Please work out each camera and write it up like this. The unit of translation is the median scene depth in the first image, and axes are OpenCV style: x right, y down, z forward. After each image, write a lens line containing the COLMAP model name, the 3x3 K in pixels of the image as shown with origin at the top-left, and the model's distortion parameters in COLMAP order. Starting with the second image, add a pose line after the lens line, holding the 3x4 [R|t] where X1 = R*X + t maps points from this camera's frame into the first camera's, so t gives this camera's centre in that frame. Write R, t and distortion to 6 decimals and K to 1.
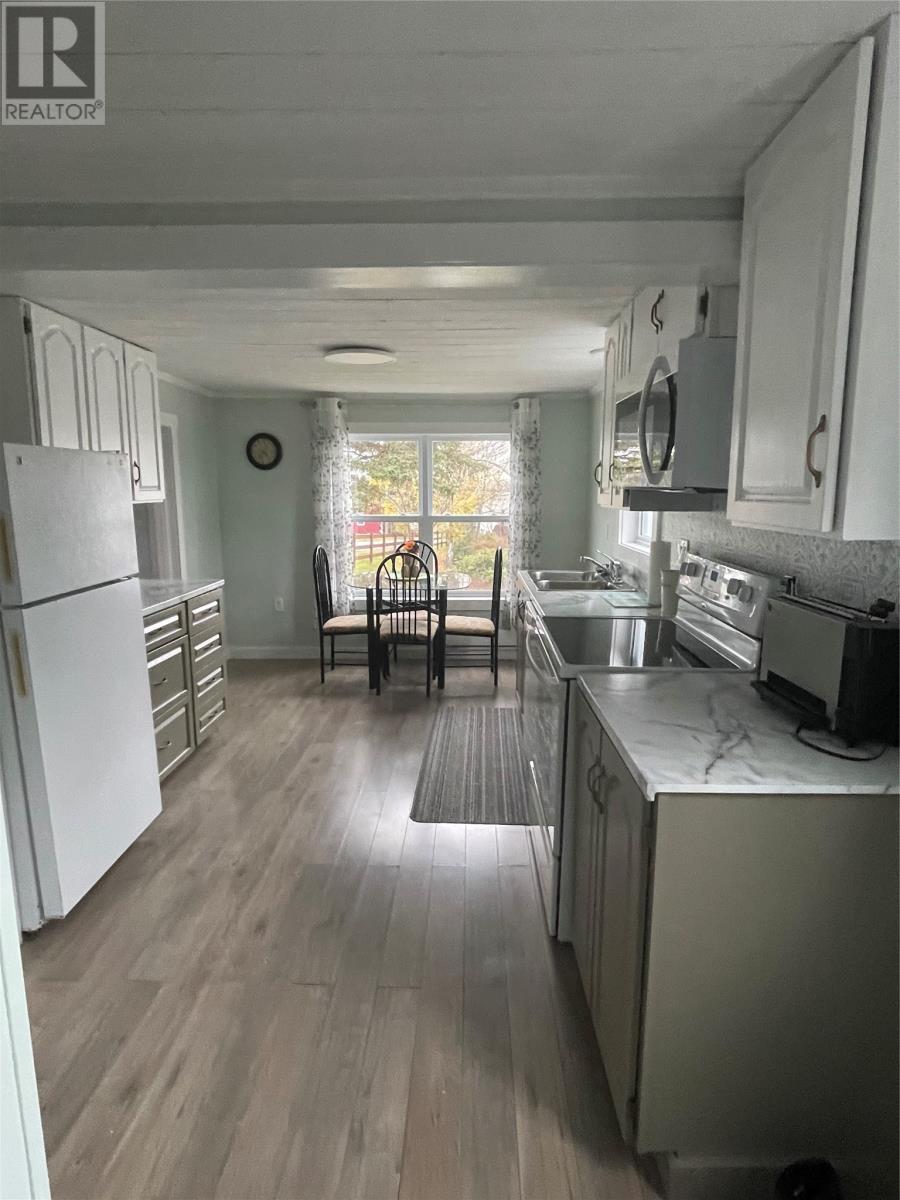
lens RADIAL K [[674.1, 0, 444.9], [0, 674.1, 593.0], [0, 0, 1]] dist [-0.000657, -0.000186]
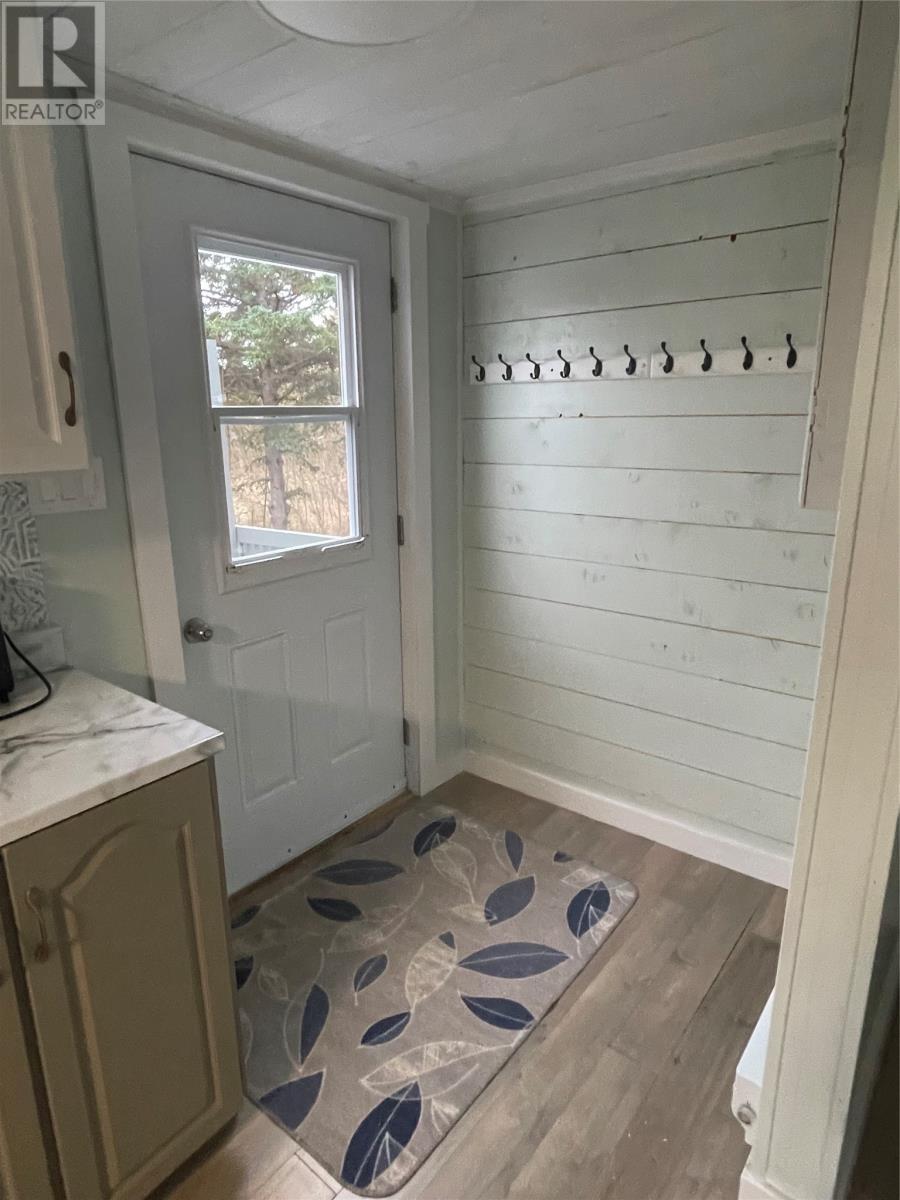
lens RADIAL K [[714.7, 0, 450.0], [0, 714.7, 600.0], [0, 0, 1]] dist [0.003903, -0.000329]
pose [[-0.806875, -0.144768, 0.572708, -0.139721], [0.100258, 0.921879, 0.374281, -0.066285], [-0.582152, 0.359417, -0.729328, 0.397719]]
